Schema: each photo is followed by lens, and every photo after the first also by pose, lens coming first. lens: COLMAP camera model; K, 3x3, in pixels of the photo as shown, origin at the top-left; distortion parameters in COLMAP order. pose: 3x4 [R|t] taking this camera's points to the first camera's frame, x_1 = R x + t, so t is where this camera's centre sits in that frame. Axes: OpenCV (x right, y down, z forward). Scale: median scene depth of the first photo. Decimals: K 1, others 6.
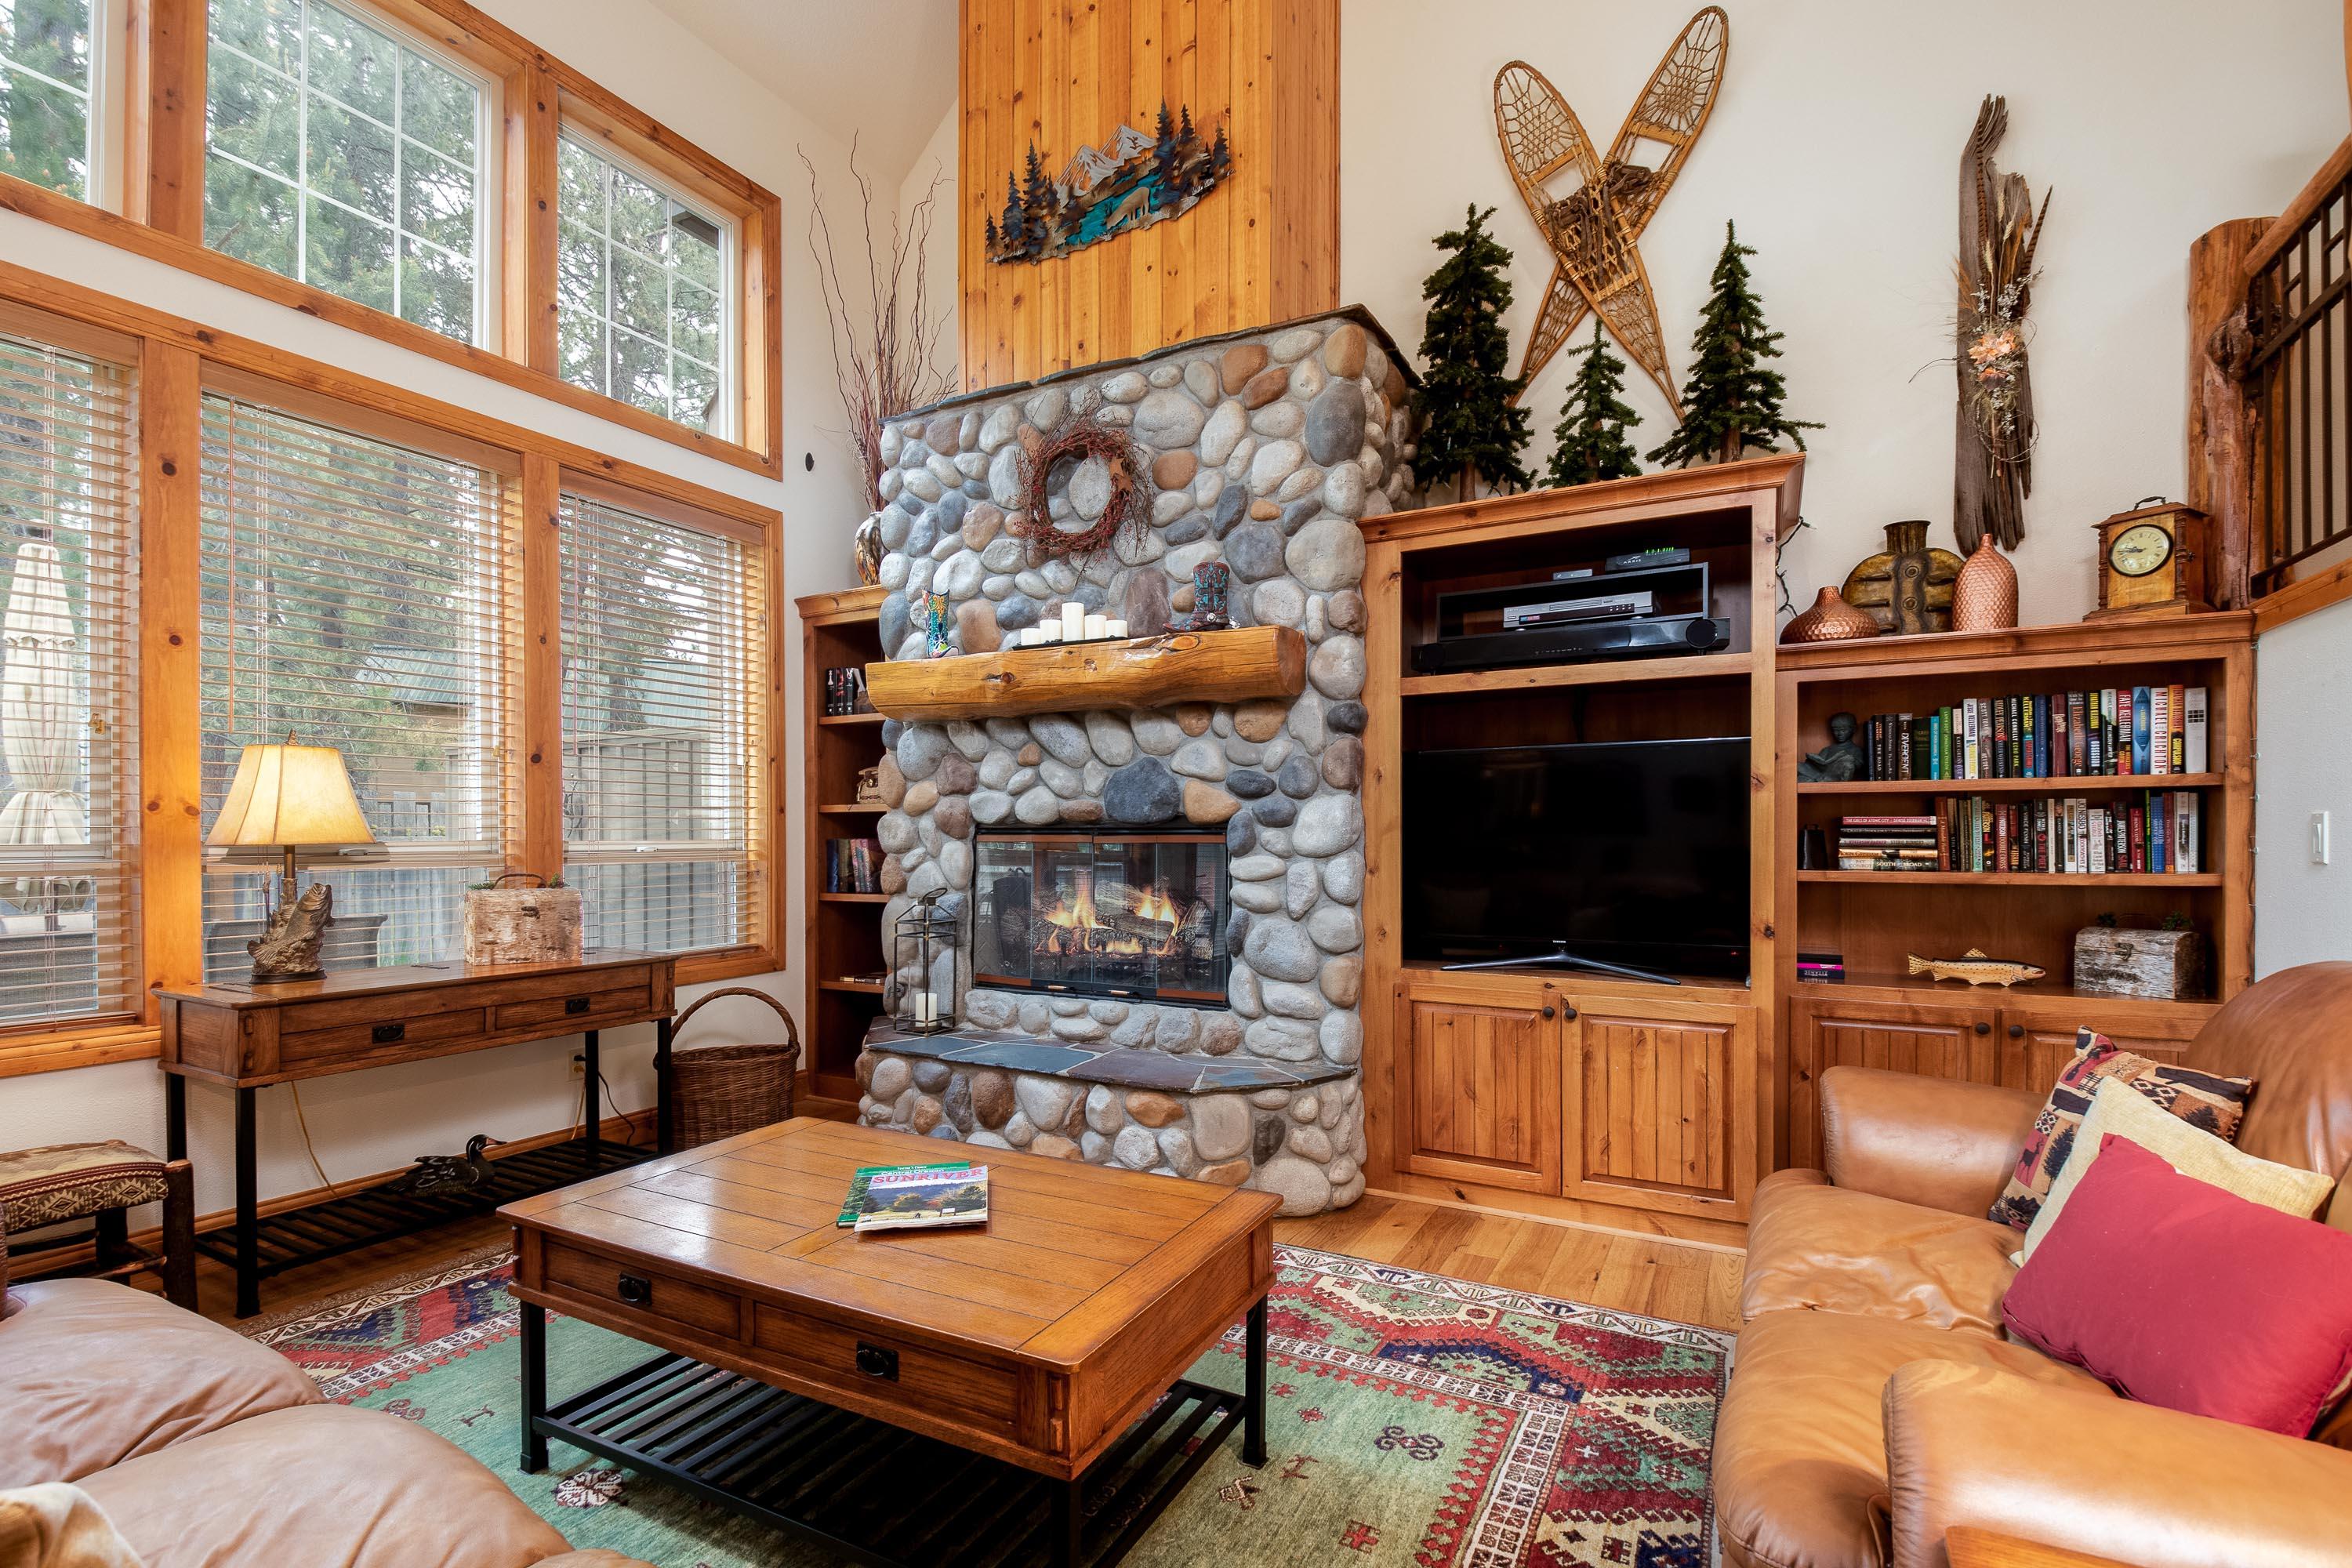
lens RADIAL K [[1088.9, 0, 1169.3], [0, 1088.9, 835.7], [0, 0, 1]] dist [0.003743, -0.024181]
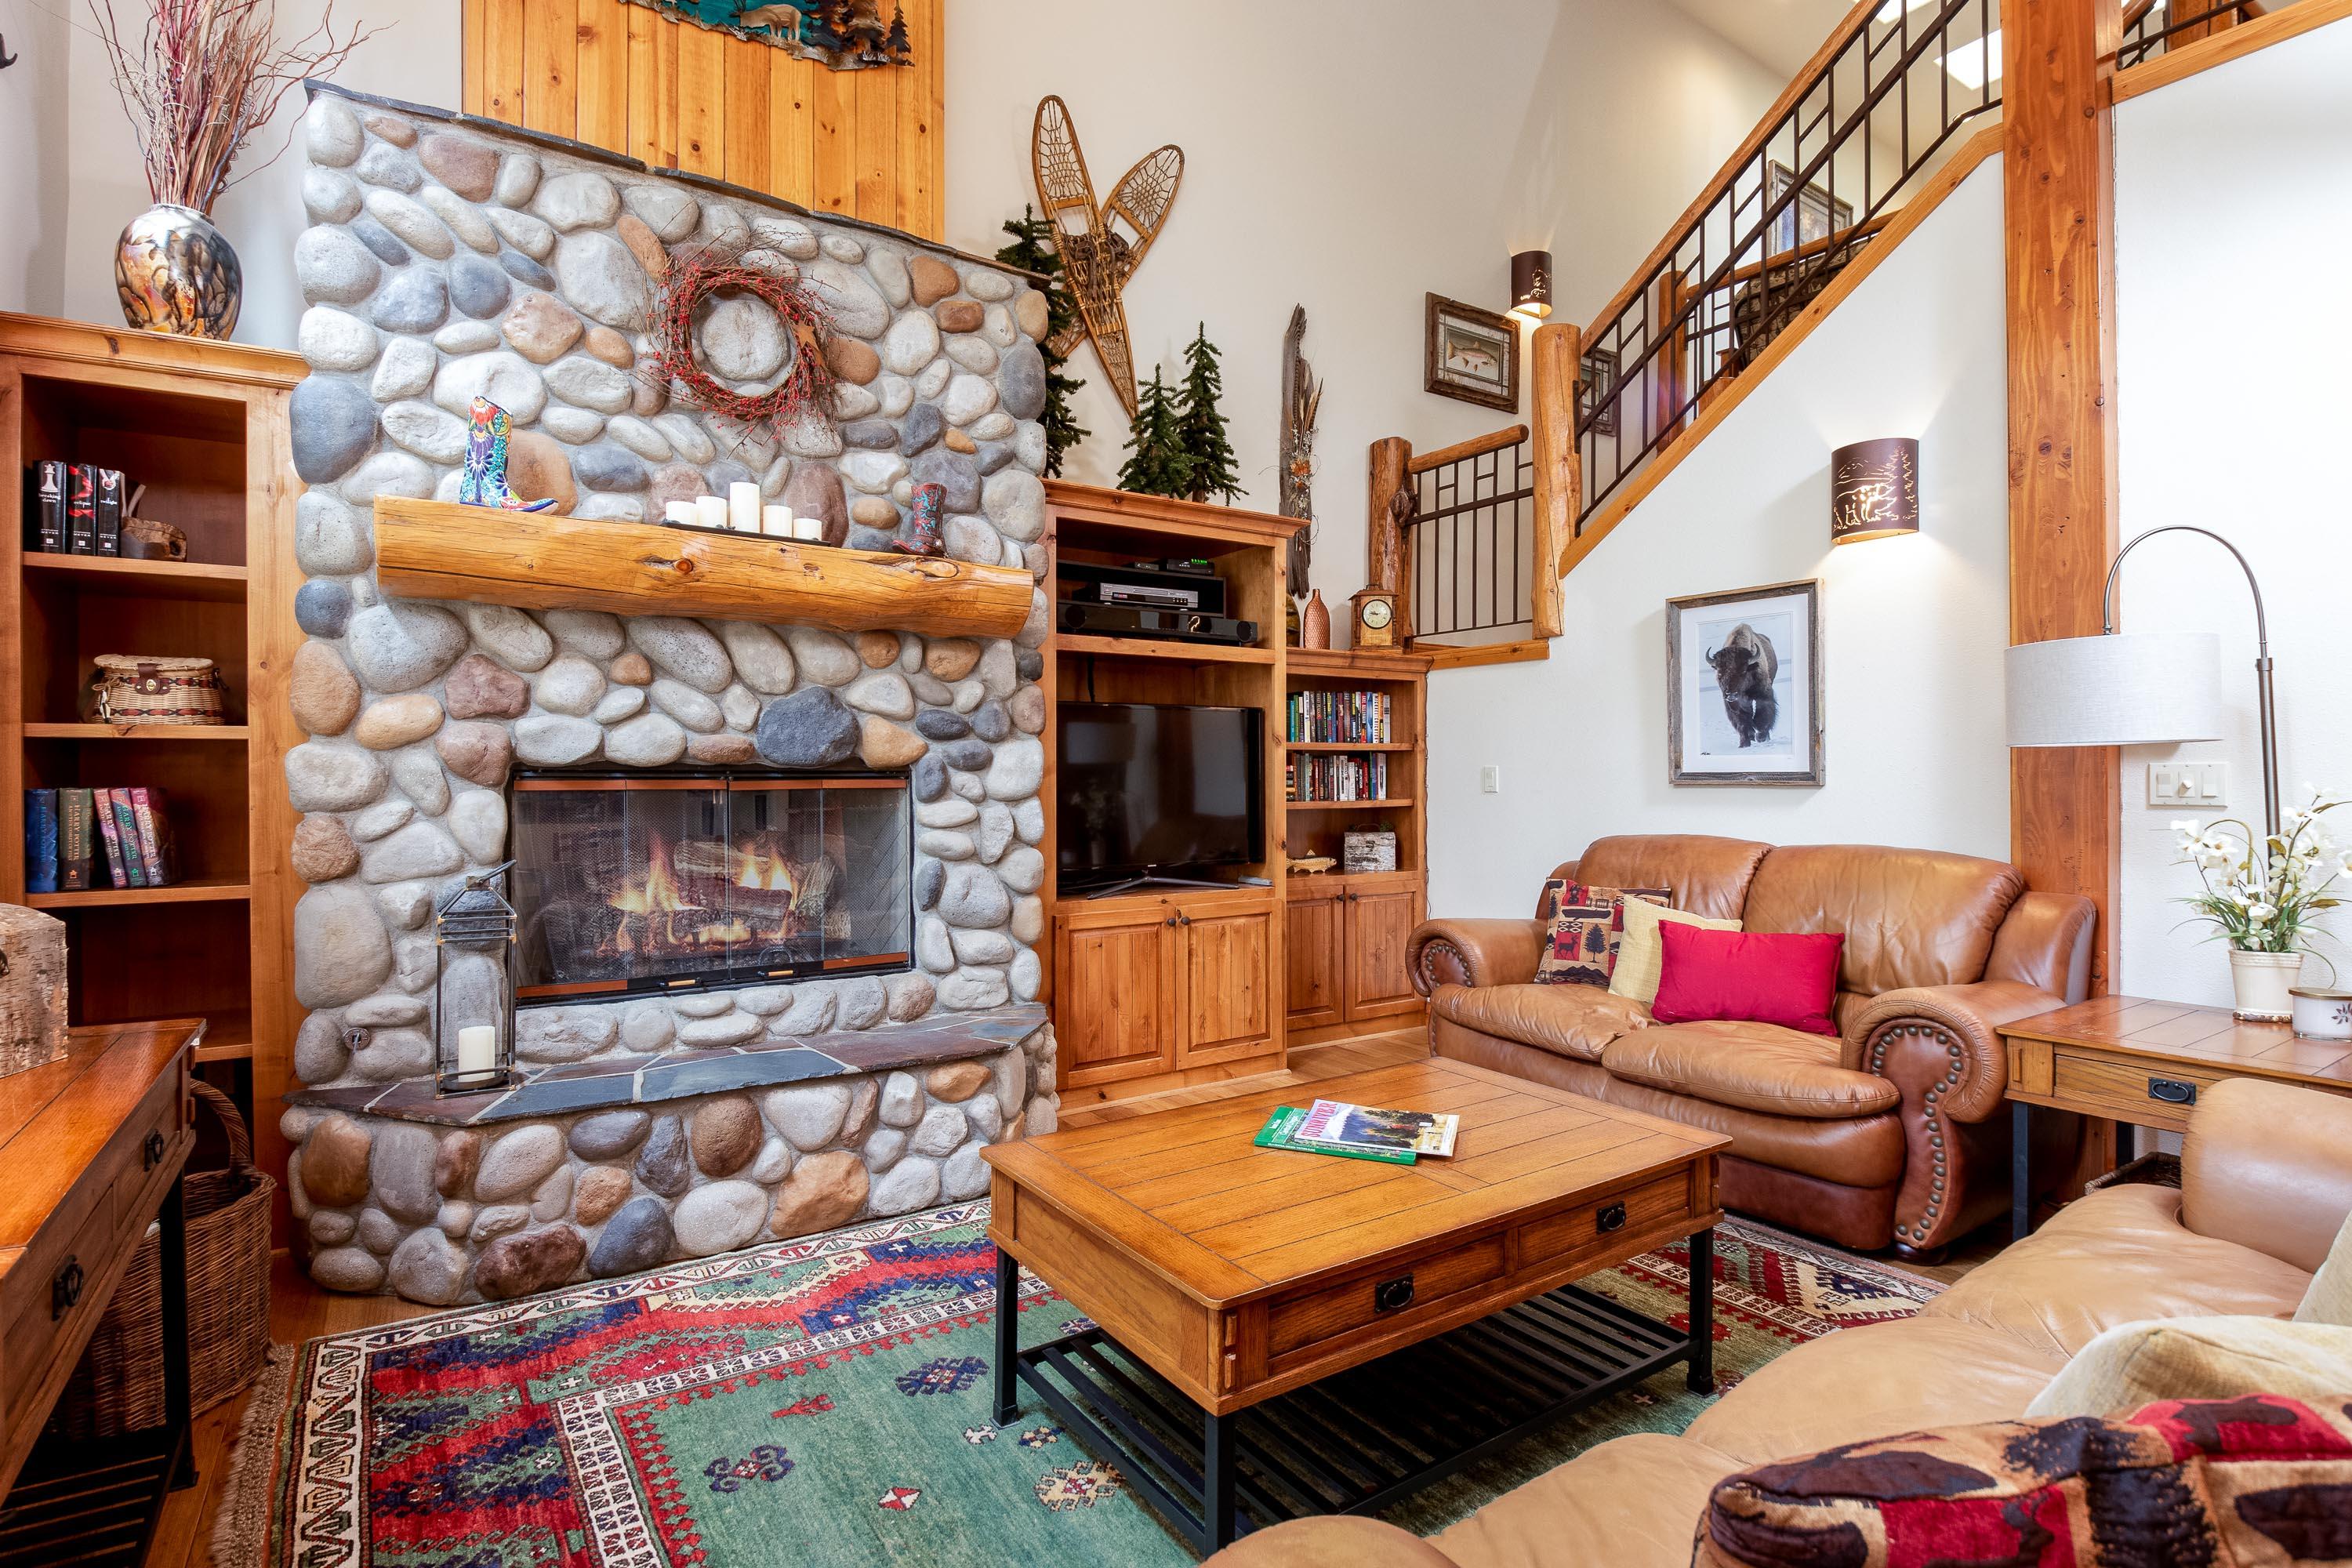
lens RADIAL K [[1130.4, 0, 1168.8], [0, 1130.4, 769.5], [0, 0, 1]] dist [-0.002269, -0.028965]
pose [[0.452776, 0.004425, 0.891613, -0.704103], [0.002023, 0.999980, -0.005991, -0.002777], [-0.891622, 0.004516, 0.452758, 0.377468]]
